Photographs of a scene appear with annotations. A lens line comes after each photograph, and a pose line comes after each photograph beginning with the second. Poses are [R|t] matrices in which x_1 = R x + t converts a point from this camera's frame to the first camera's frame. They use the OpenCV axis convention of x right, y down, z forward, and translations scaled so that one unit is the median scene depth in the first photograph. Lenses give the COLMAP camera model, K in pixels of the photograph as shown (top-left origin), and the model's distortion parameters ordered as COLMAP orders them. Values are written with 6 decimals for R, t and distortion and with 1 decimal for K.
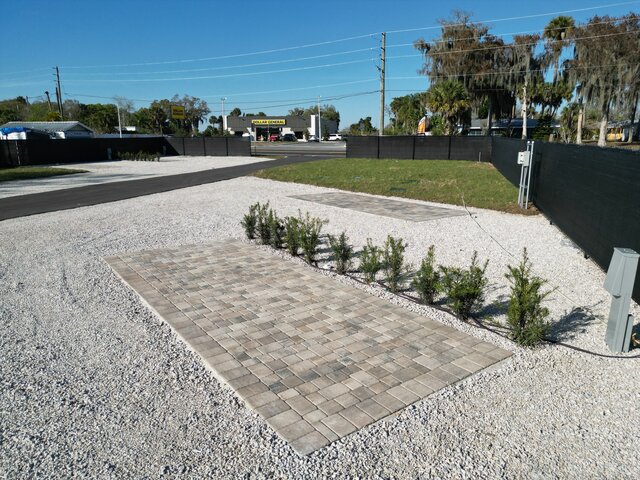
lens RADIAL K [[437.4, 0, 320.0], [0, 437.4, 240.0], [0, 0, 1]] dist [-0.002707, -0.006903]
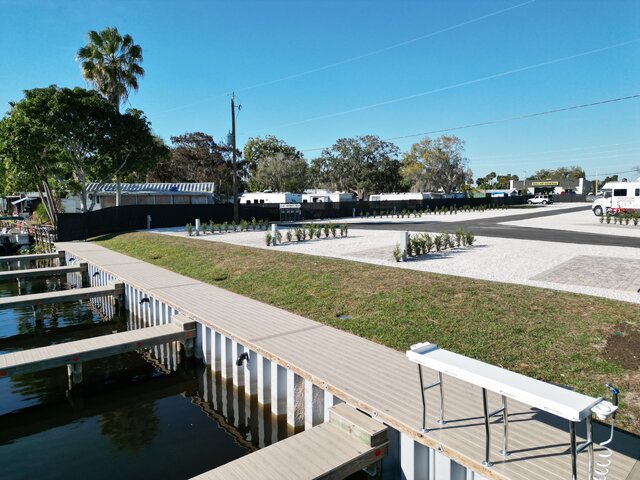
lens RADIAL K [[437.4, 0, 320.0], [0, 437.4, 240.0], [0, 0, 1]] dist [-0.002707, -0.006903]
pose [[0.901632, 0.027492, -0.431629, -0.130926], [-0.082474, 0.990594, -0.109186, 0.110243], [0.424567, 0.134044, 0.895419, -0.479534]]
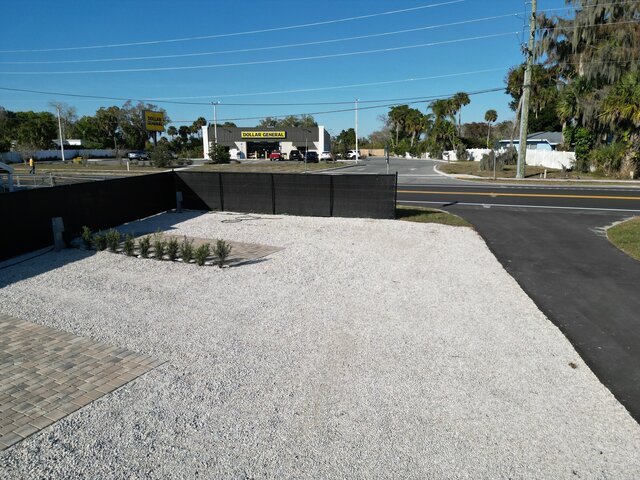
lens RADIAL K [[437.4, 0, 320.0], [0, 437.4, 240.0], [0, 0, 1]] dist [-0.002707, -0.006903]
pose [[0.993269, -0.024797, 0.113143, -0.090313], [0.027360, 0.999402, -0.021158, -0.051838], [-0.112551, 0.024111, 0.993353, 0.181056]]
